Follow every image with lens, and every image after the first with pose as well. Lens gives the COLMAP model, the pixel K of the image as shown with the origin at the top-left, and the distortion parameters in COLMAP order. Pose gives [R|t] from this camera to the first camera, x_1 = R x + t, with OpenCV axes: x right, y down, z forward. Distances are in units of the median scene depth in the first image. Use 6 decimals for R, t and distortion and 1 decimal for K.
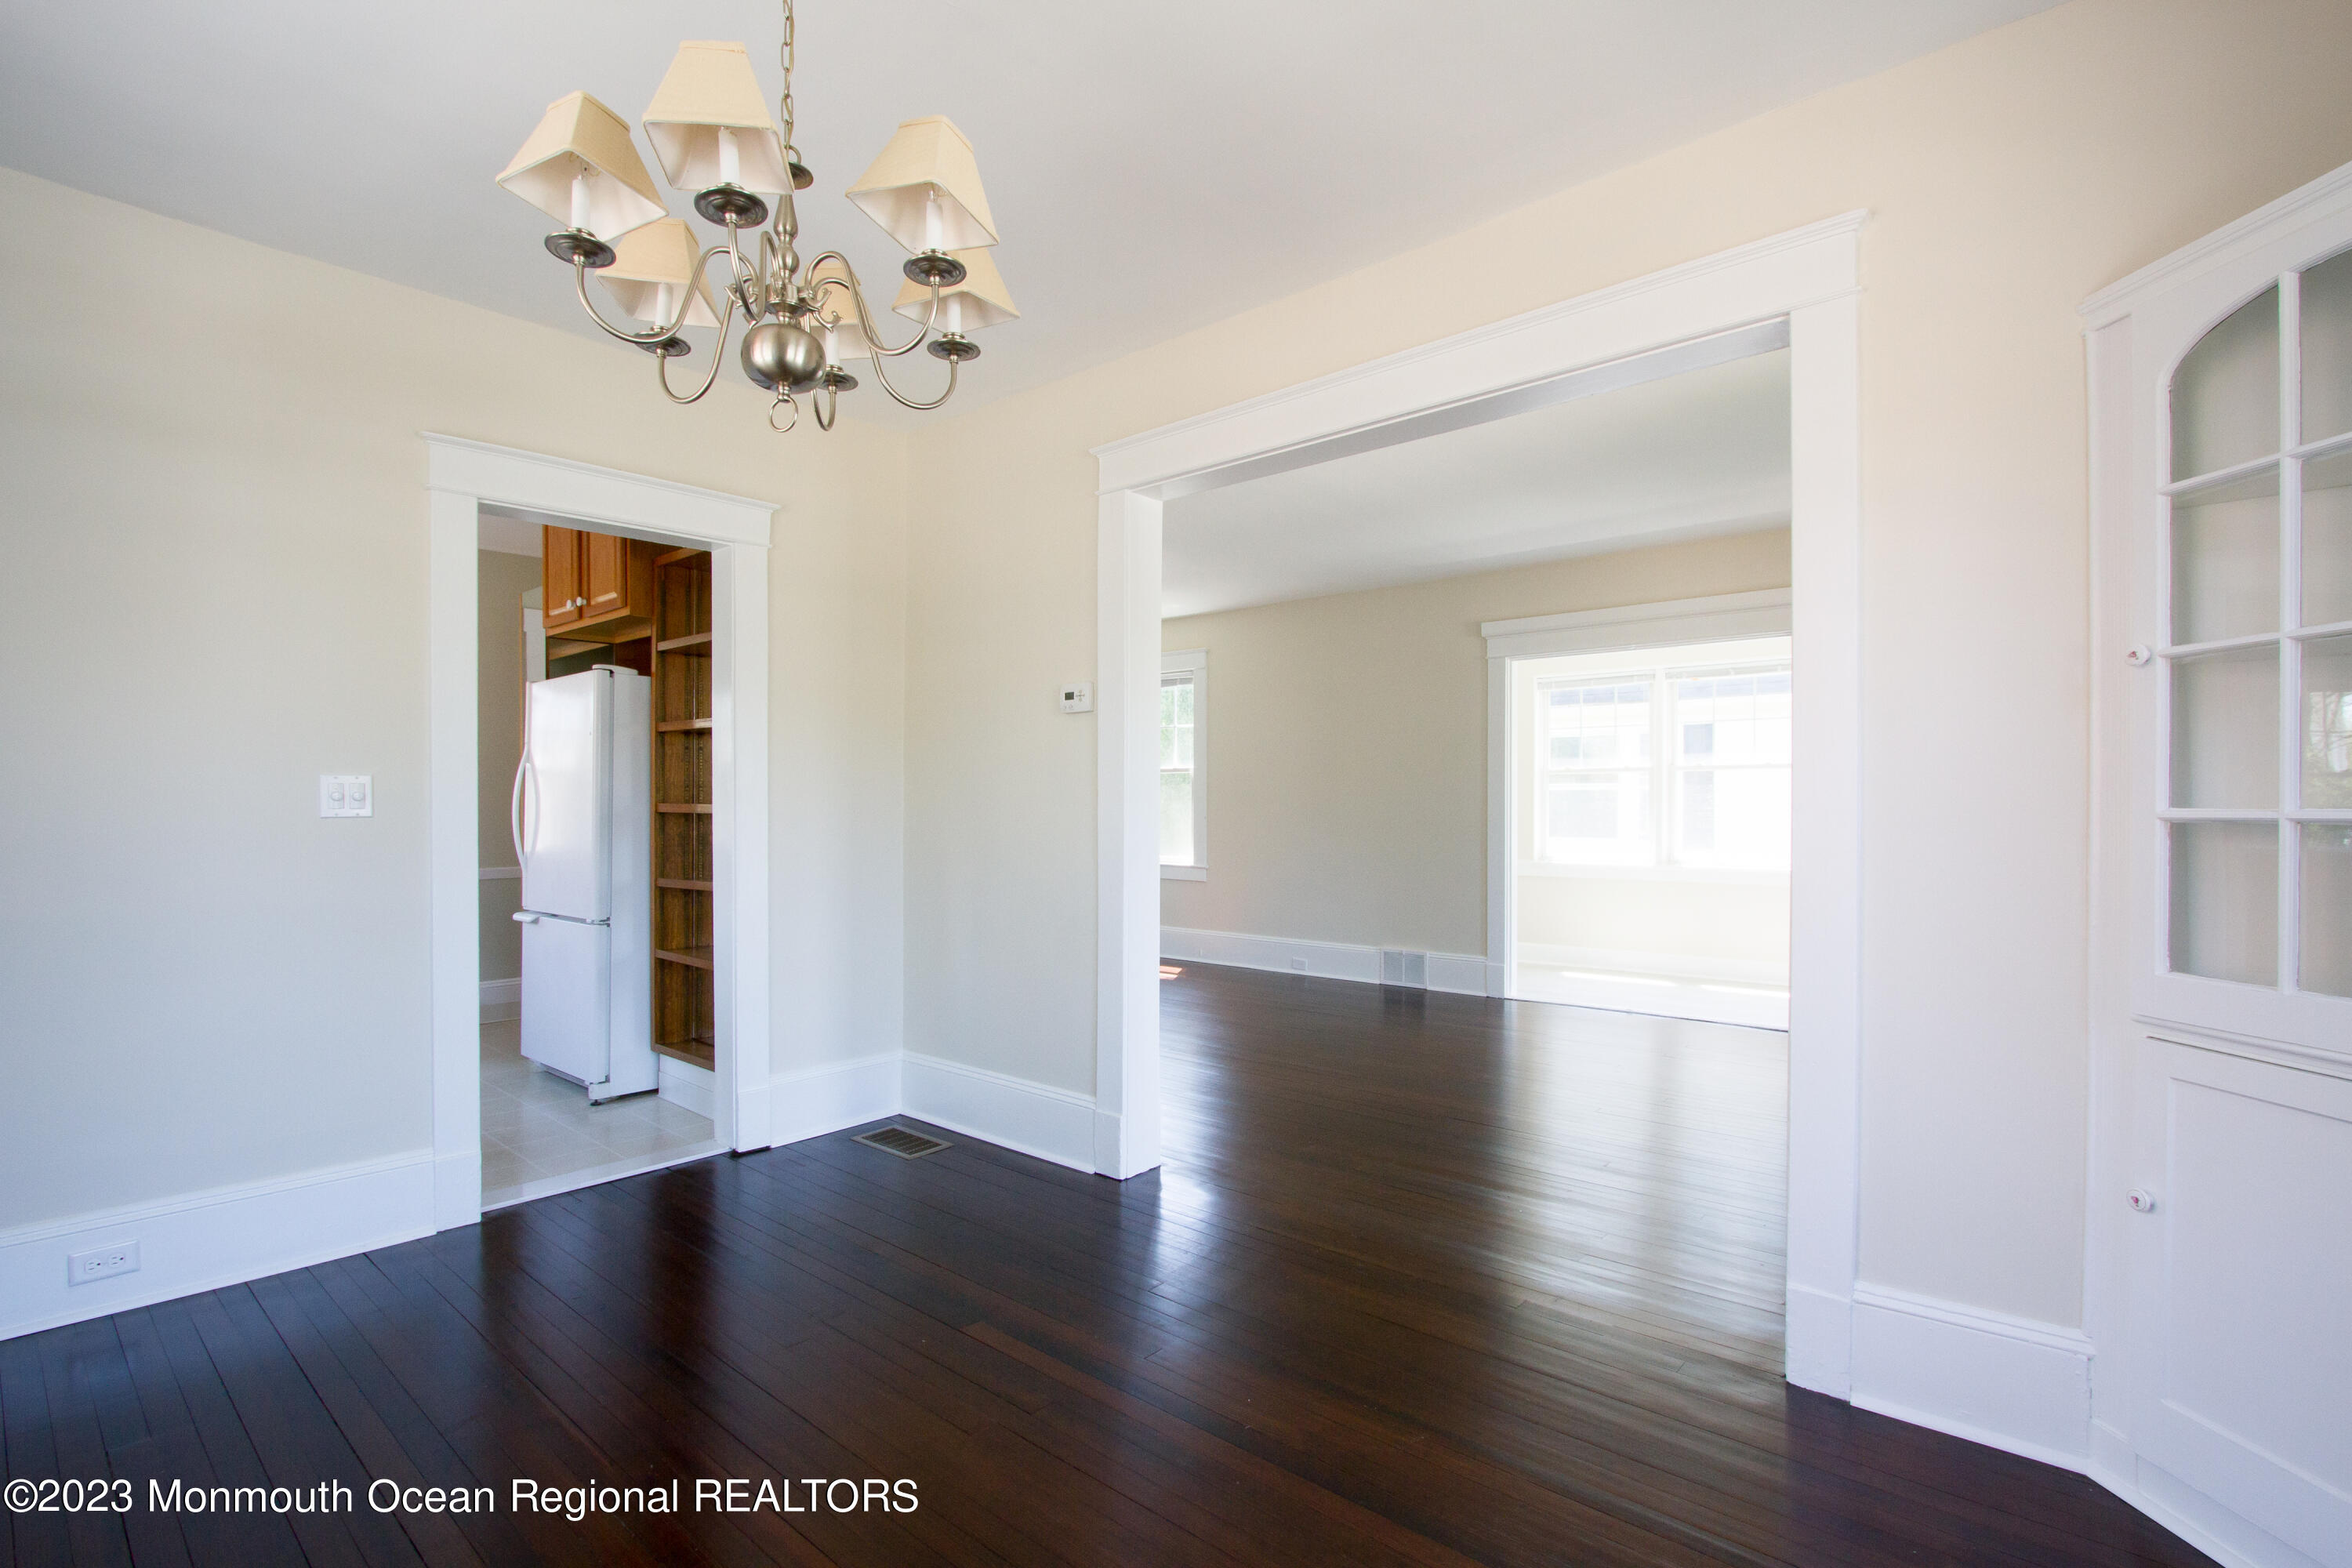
lens RADIAL K [[1081.6, 0, 1179.6], [0, 1081.6, 805.9], [0, 0, 1]] dist [-0.001070, -0.000015]
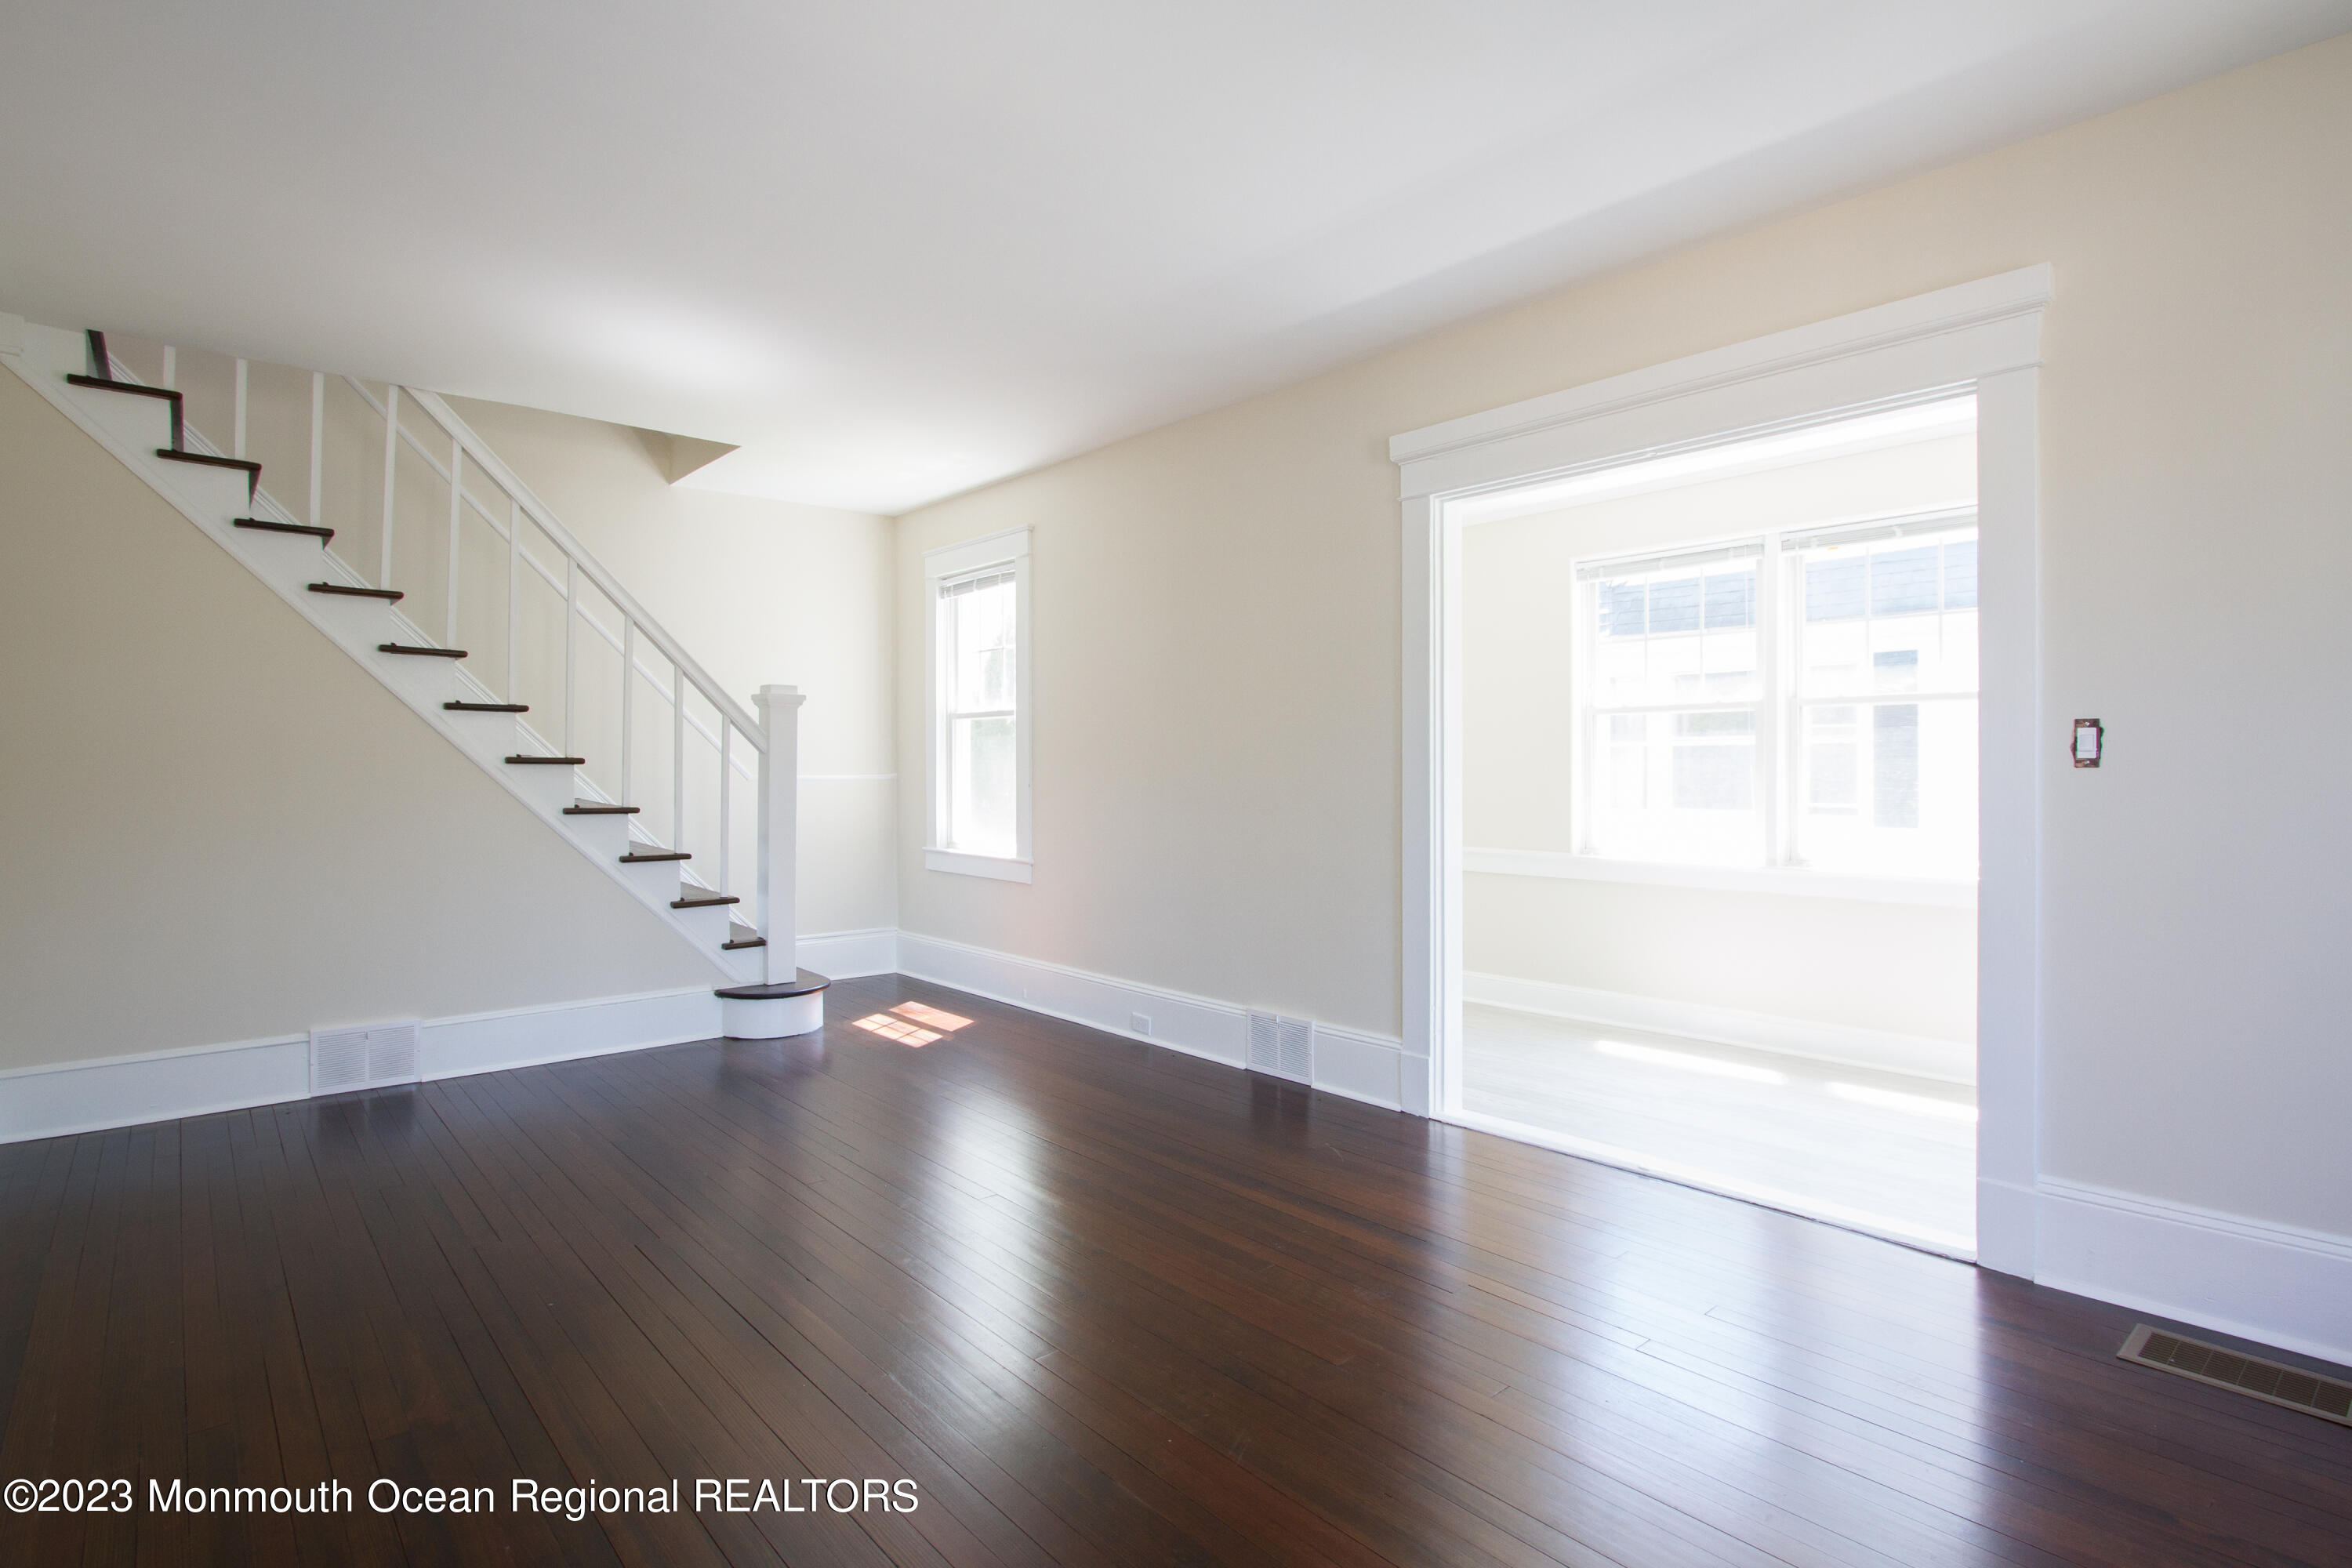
lens RADIAL K [[1148.2, 0, 1179.2], [0, 1148.2, 747.4], [0, 0, 1]] dist [-0.000892, -0.000054]
pose [[0.990058, -0.004893, -0.140574, 0.237302], [0.001931, 0.999773, -0.021199, 0.003198], [0.140646, 0.020717, 0.989843, 0.375765]]
